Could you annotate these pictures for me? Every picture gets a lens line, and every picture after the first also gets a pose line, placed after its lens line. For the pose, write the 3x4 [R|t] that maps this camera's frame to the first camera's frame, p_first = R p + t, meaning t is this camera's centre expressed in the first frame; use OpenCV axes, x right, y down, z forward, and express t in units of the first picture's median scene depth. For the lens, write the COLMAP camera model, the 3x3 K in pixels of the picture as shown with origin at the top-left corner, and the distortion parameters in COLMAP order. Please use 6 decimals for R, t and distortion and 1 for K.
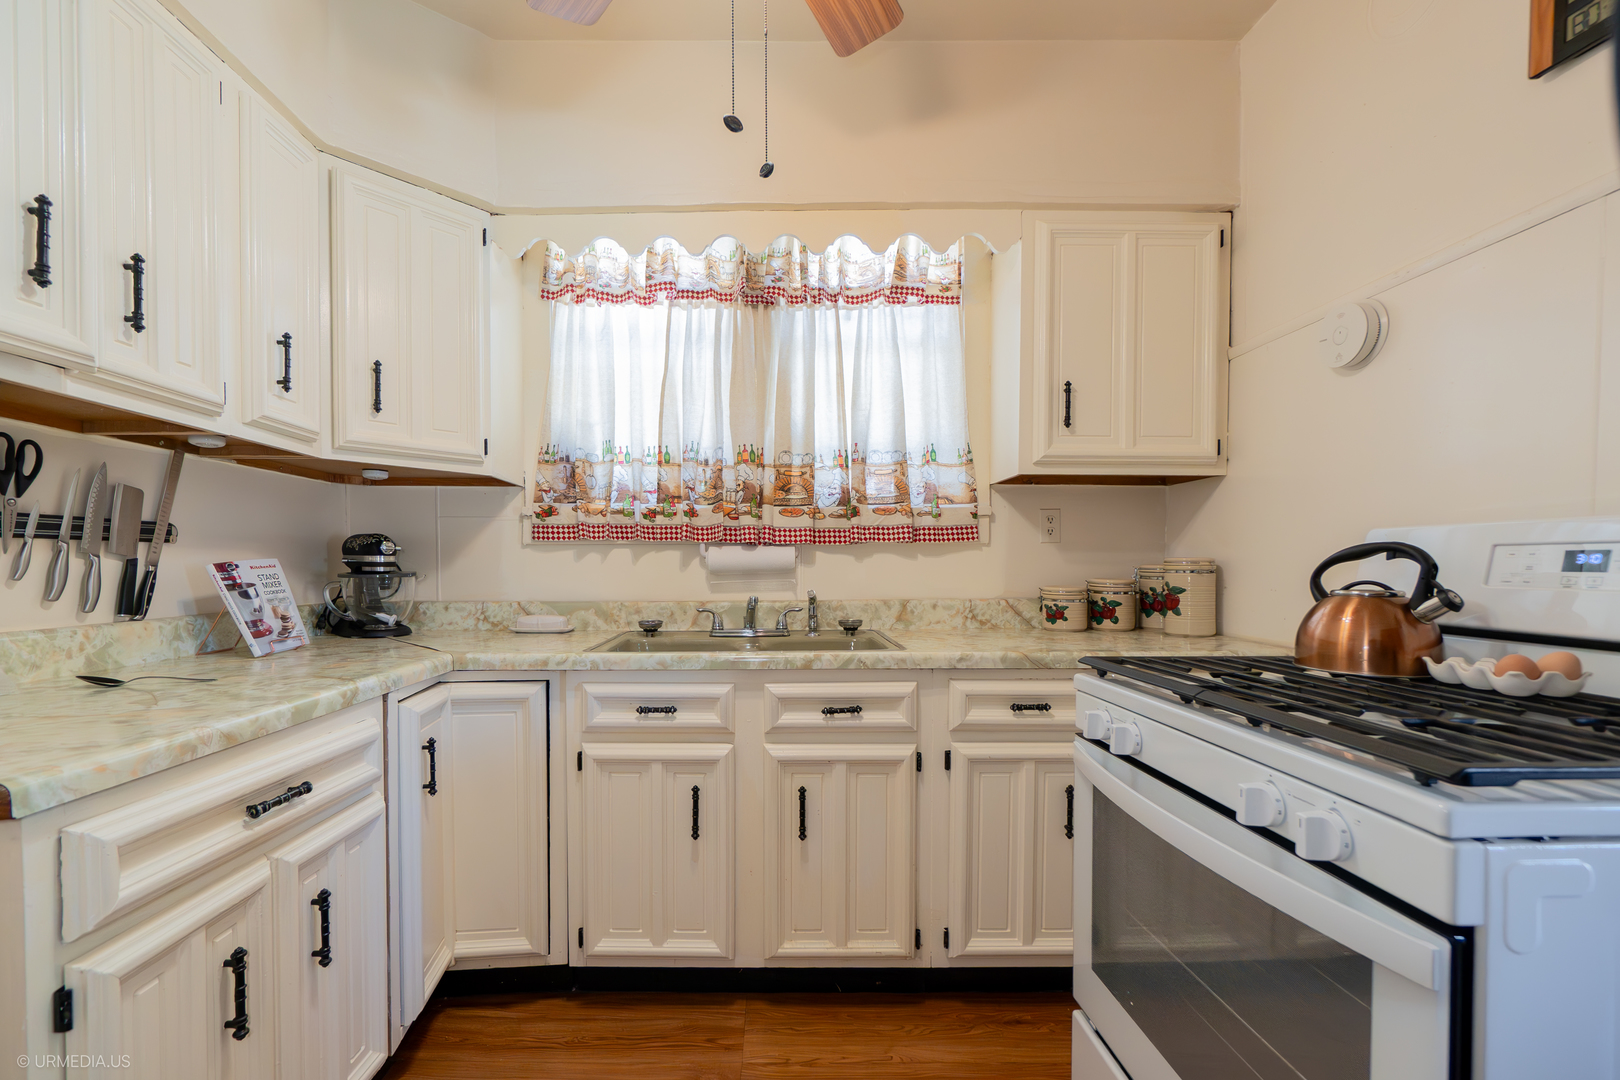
lens RADIAL K [[698.3, 0, 774.0], [0, 698.3, 574.9], [0, 0, 1]] dist [-0.001237, 0.000097]
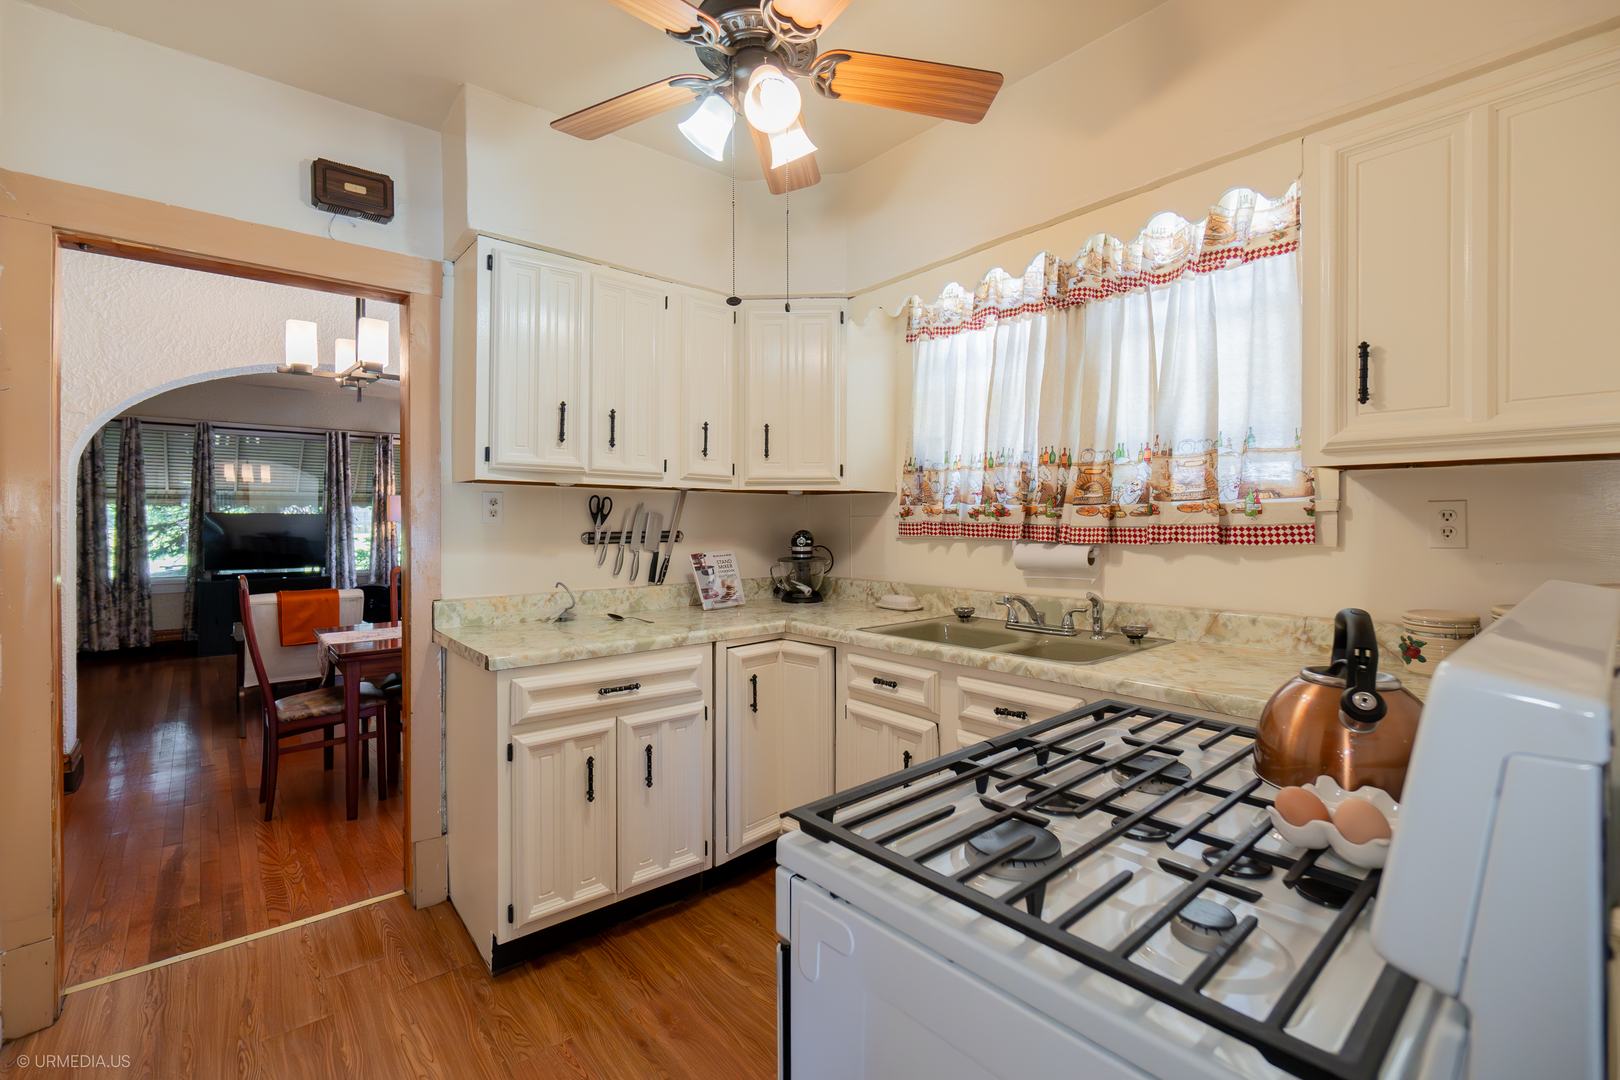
lens RADIAL K [[717.3, 0, 831.1], [0, 717.3, 514.2], [0, 0, 1]] dist [-0.001858, -0.000051]
pose [[0.658777, -0.005652, -0.752317, 0.548096], [-0.011527, 0.999779, -0.017605, -0.062978], [0.752250, 0.020270, 0.658566, 0.055060]]
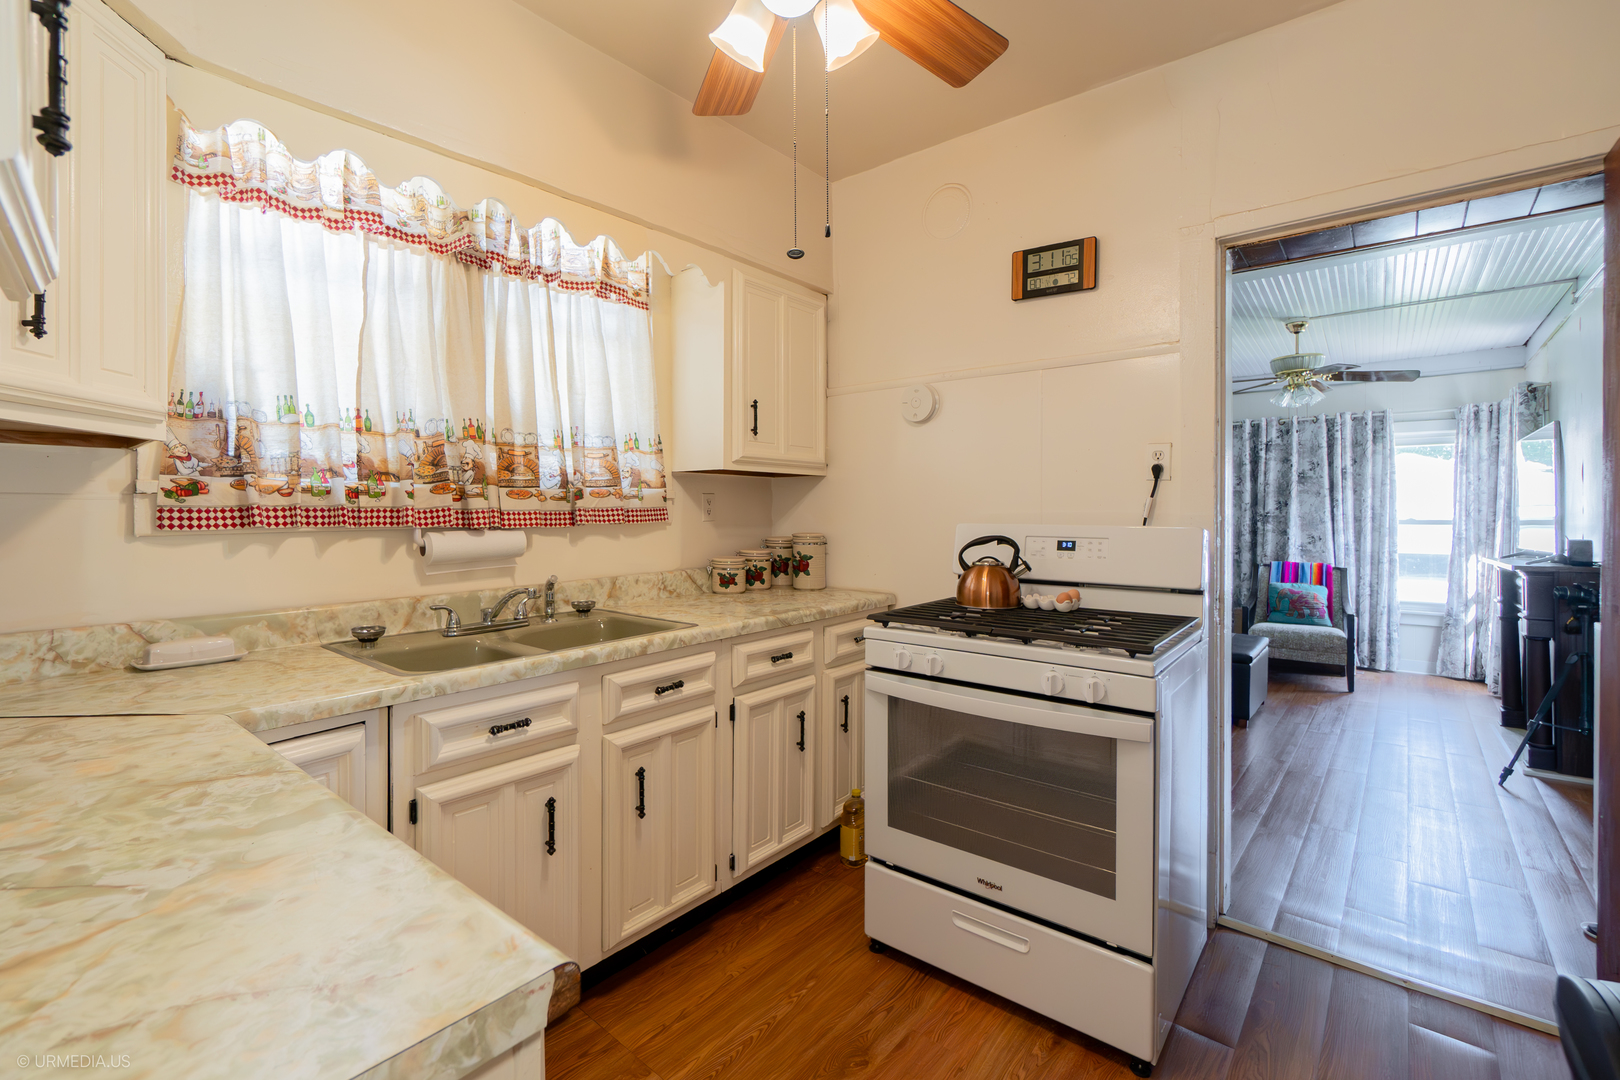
lens RADIAL K [[709.5, 0, 784.5], [0, 709.5, 506.6], [0, 0, 1]] dist [-0.004308, -0.000135]
pose [[0.655698, 0.001111, 0.755023, -0.464647], [0.015209, 0.999777, -0.014680, -0.053011], [-0.754870, 0.021109, 0.655534, 0.094024]]
